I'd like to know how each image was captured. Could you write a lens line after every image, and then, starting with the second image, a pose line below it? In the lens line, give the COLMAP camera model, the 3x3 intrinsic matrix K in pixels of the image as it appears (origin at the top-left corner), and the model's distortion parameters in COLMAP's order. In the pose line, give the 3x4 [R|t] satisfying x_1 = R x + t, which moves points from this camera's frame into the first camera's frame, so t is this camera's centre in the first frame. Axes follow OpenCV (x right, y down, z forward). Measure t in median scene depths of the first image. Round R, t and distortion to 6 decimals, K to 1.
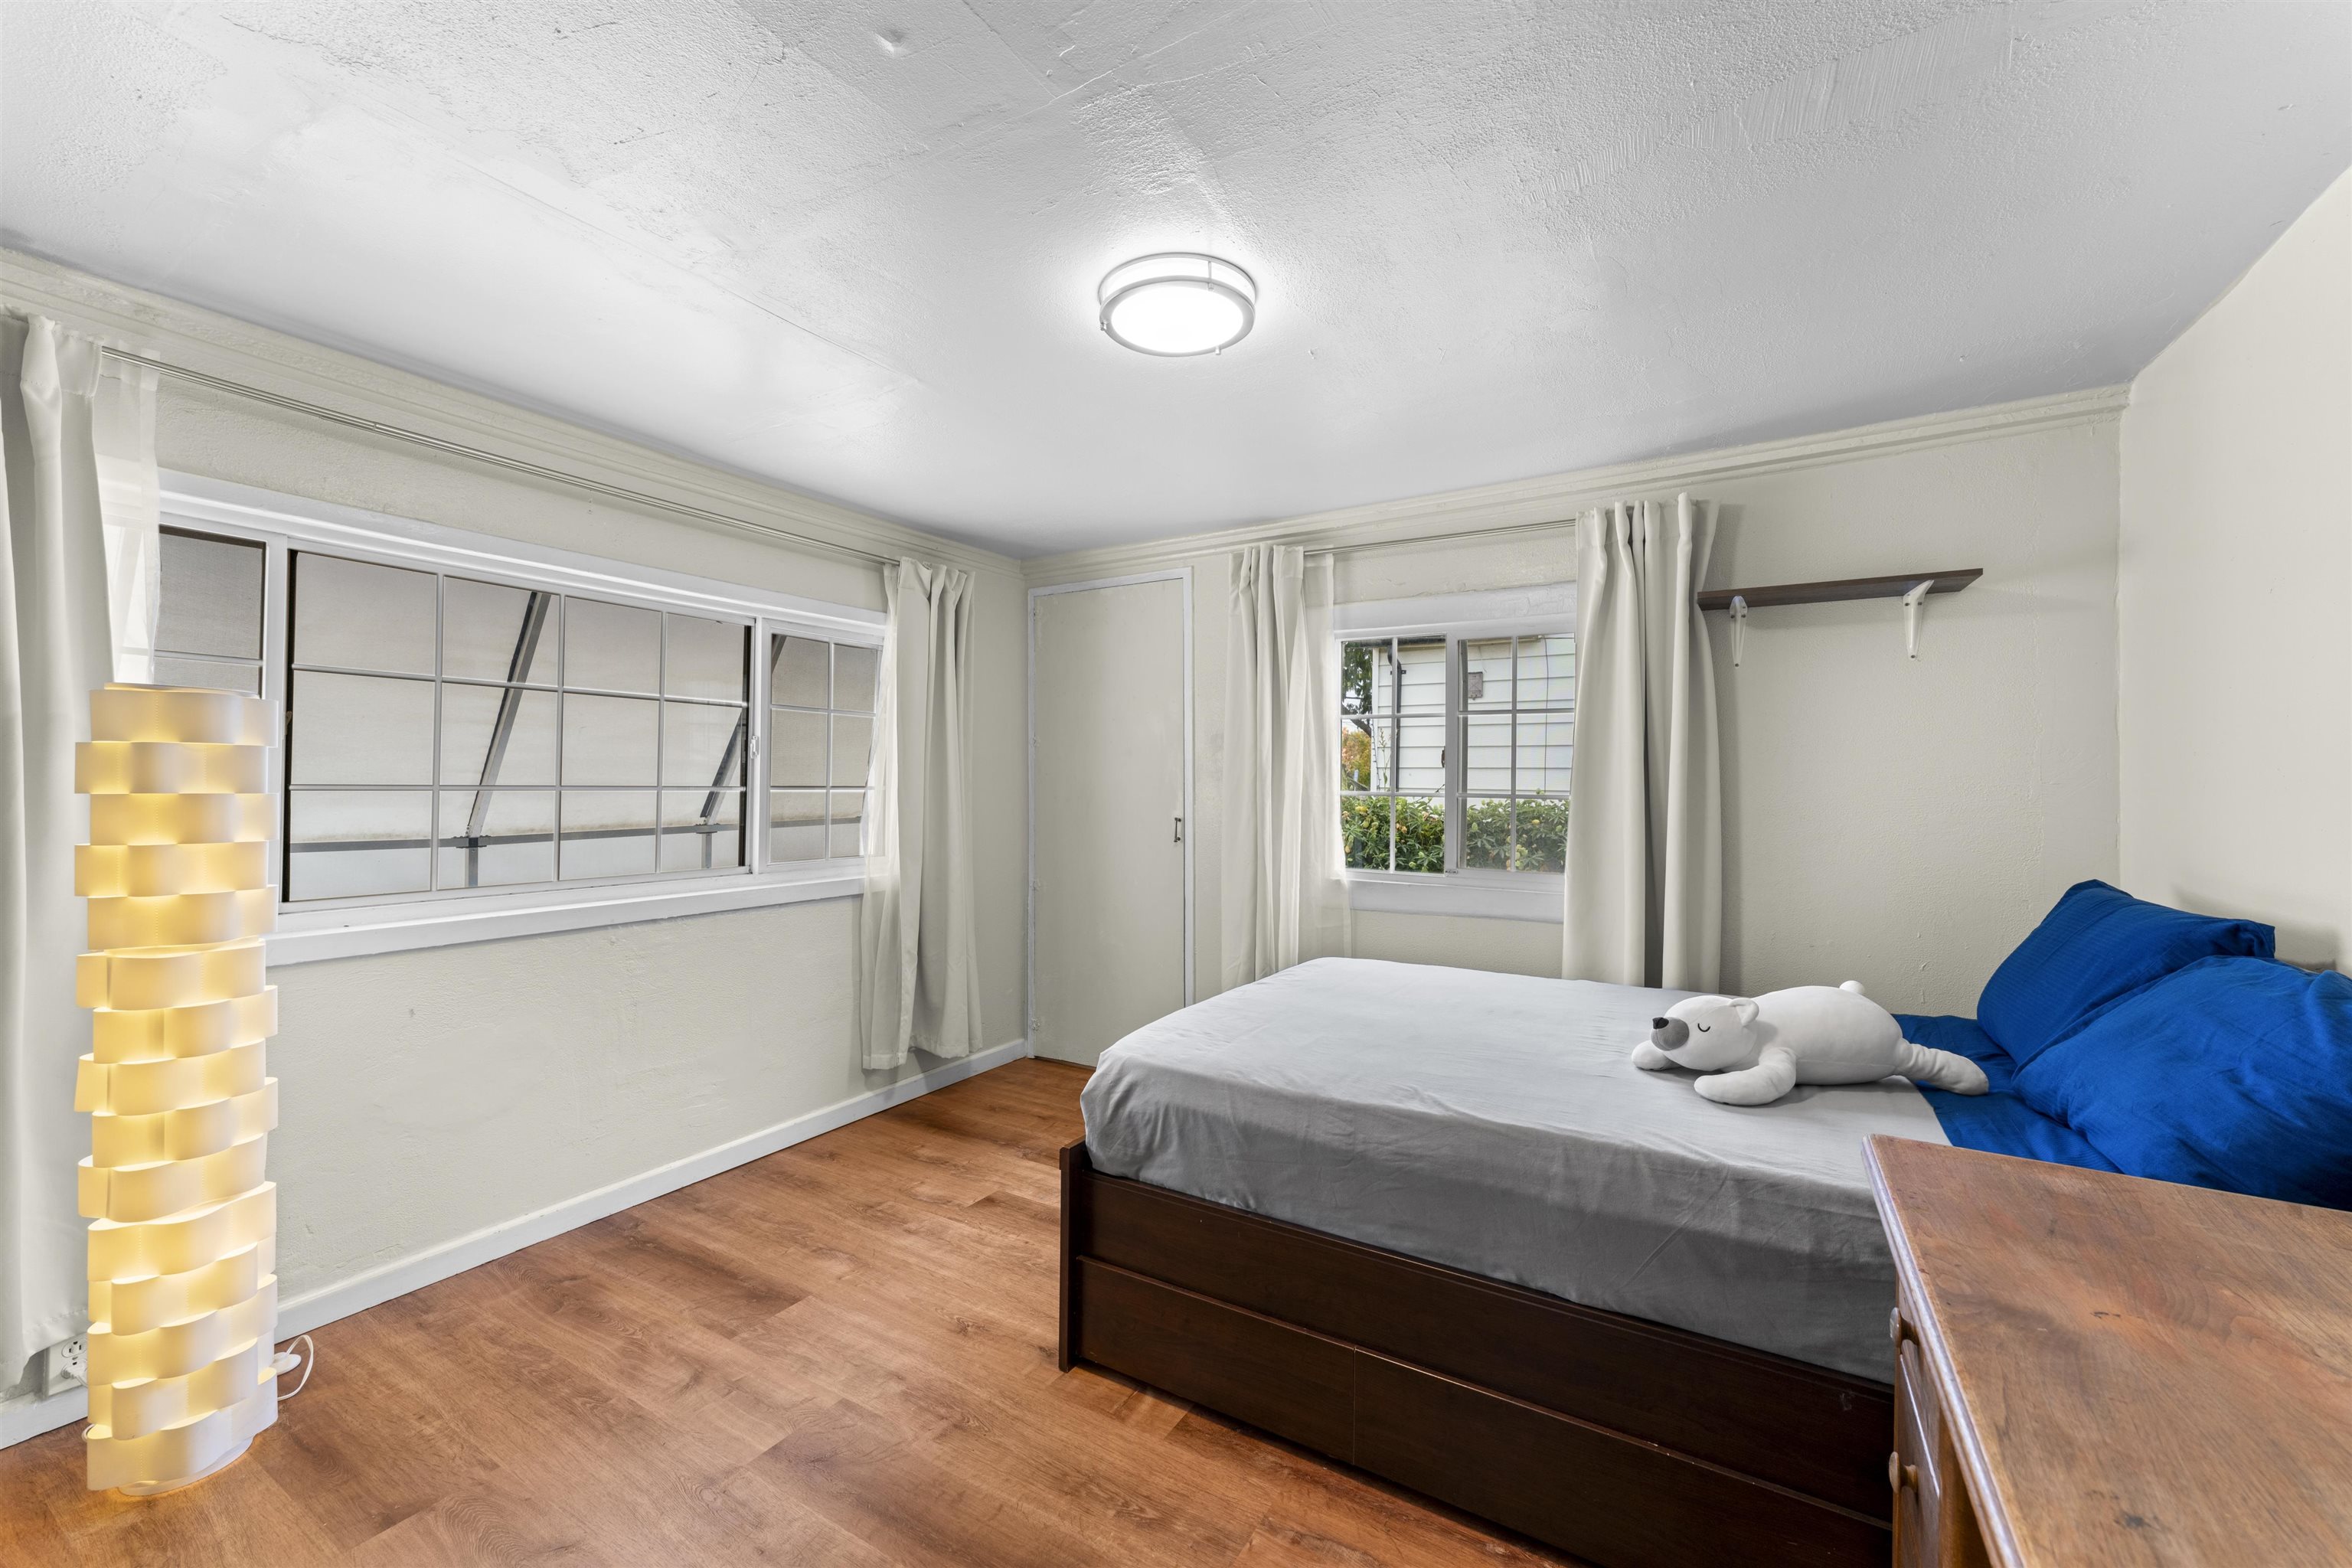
lens RADIAL K [[948.1, 0, 1166.6], [0, 948.1, 784.4], [0, 0, 1]] dist [0.000665, -0.000107]
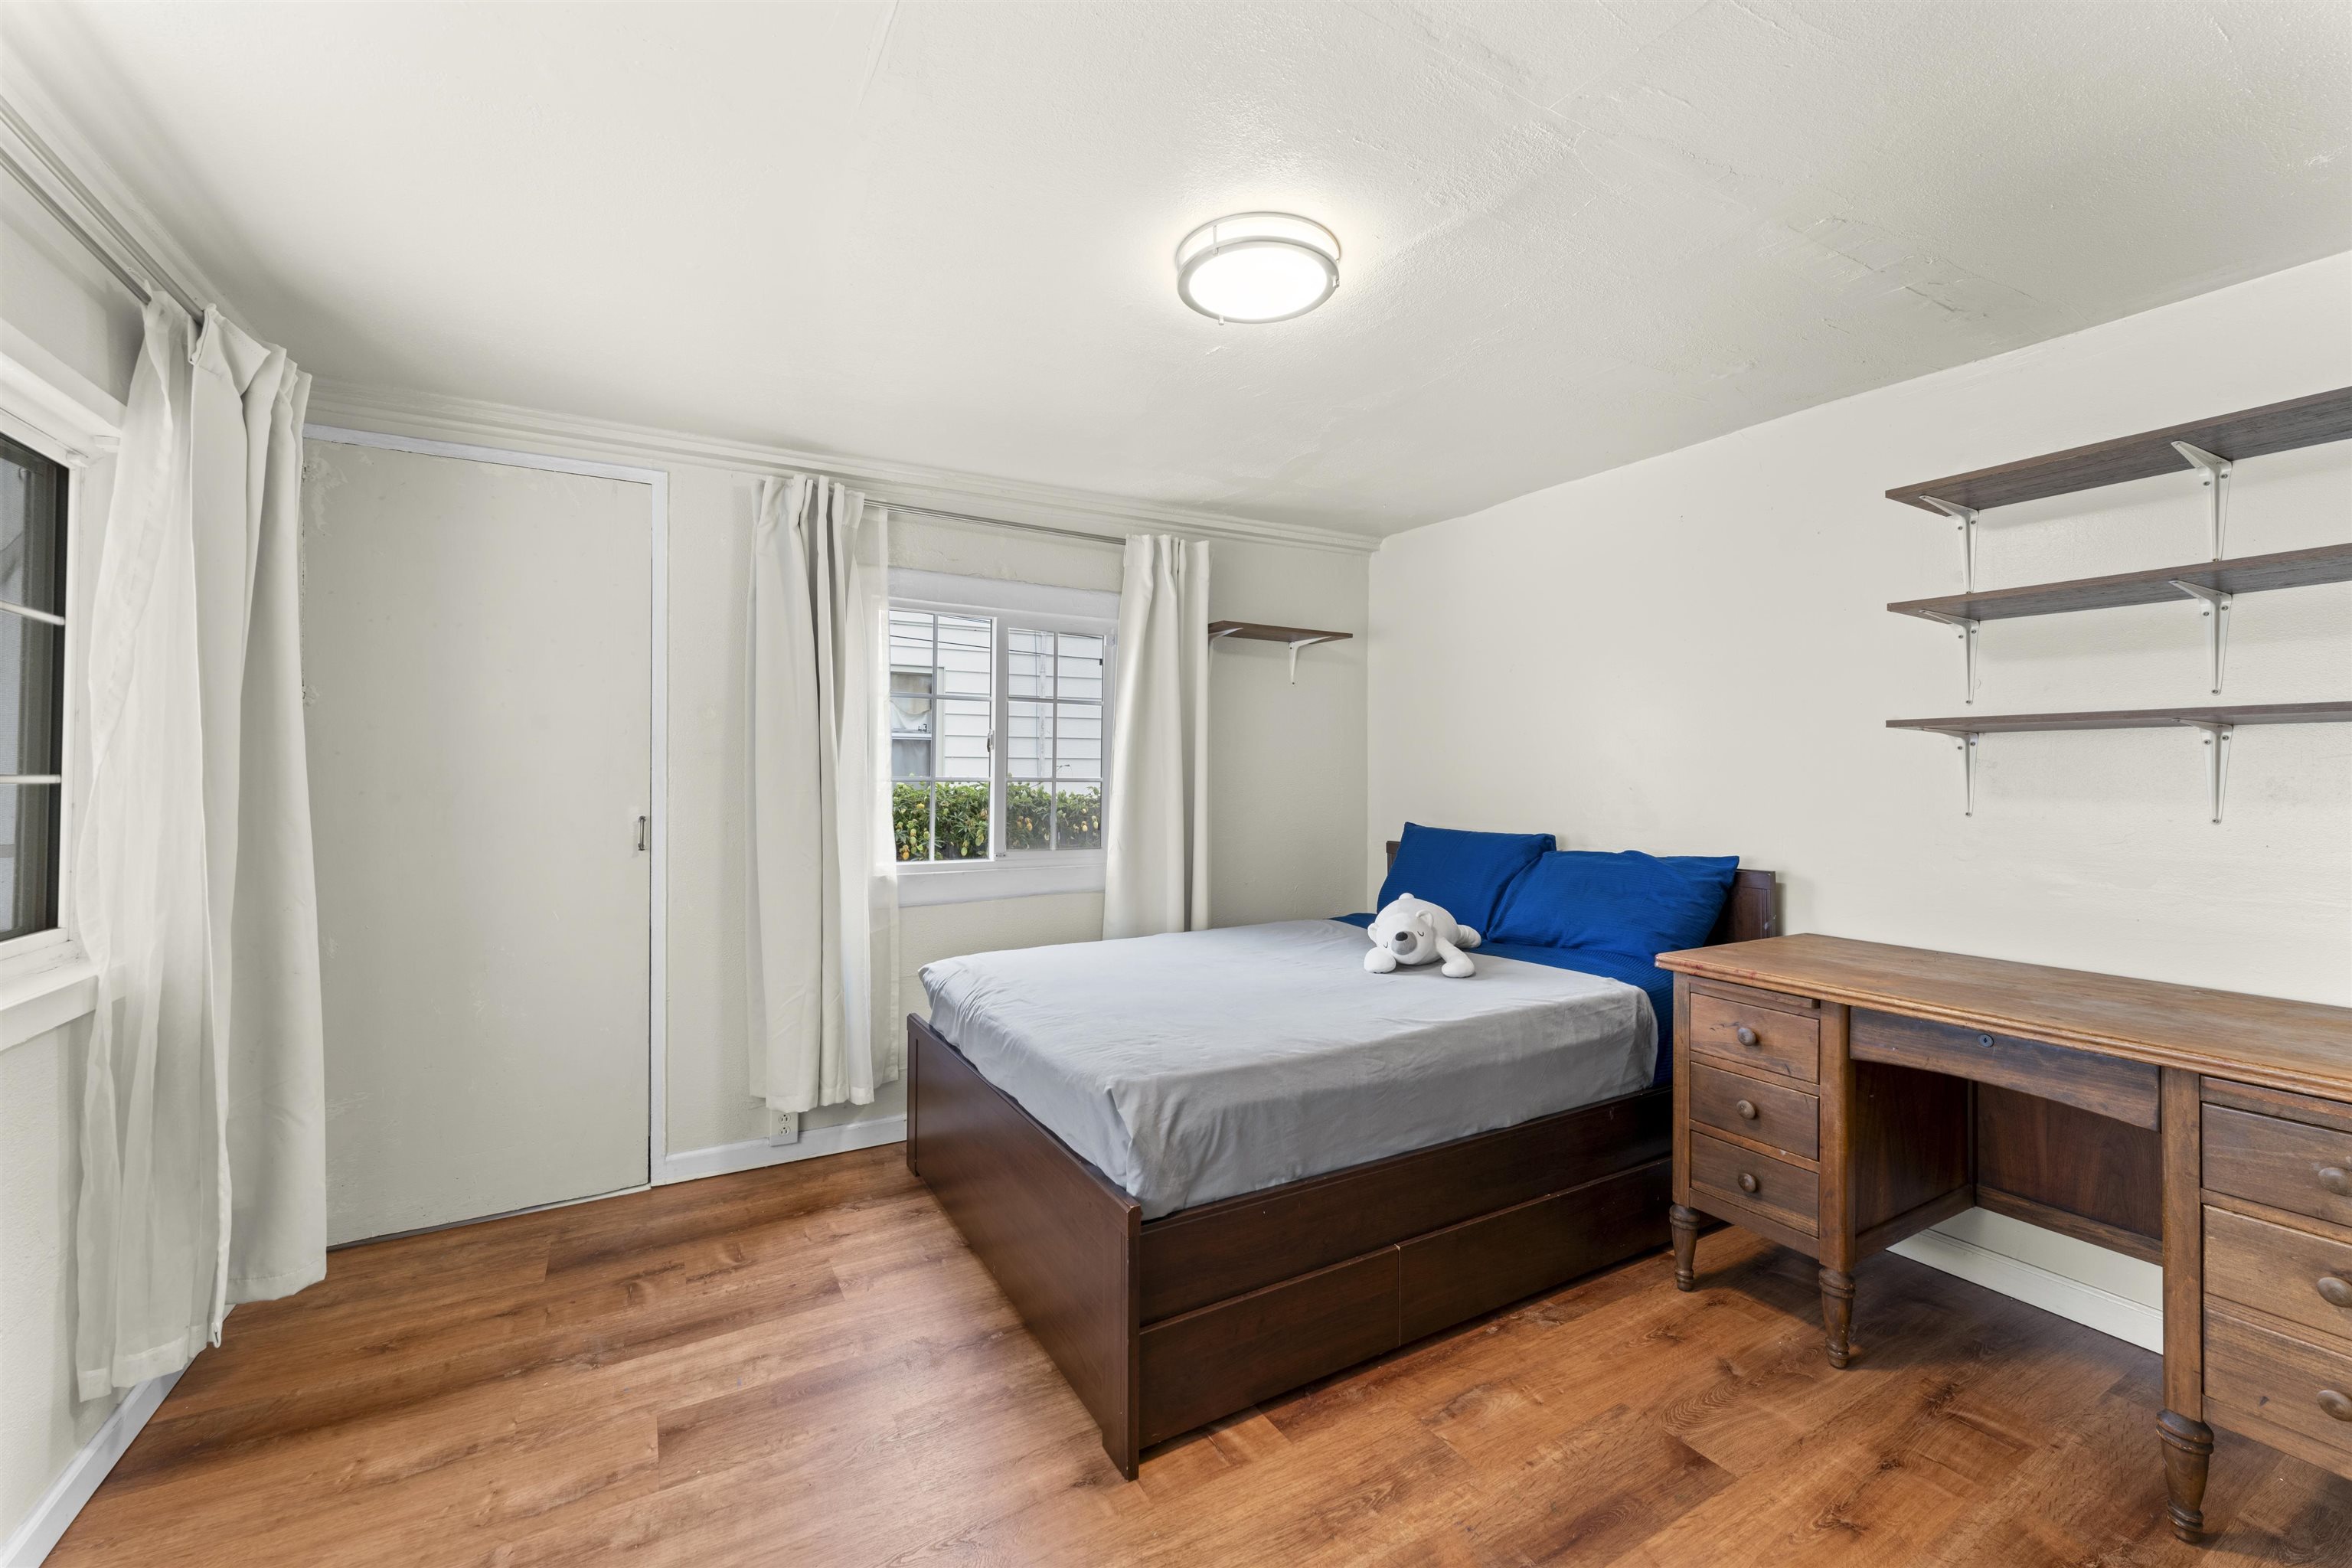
lens RADIAL K [[948.1, 0, 1187.3], [0, 948.1, 769.4], [0, 0, 1]] dist [0.000665, -0.000107]
pose [[0.477149, -0.000801, 0.878822, -0.779810], [0.003507, 0.999993, -0.000993, 0.003374], [-0.878815, 0.003556, 0.477149, 0.543554]]
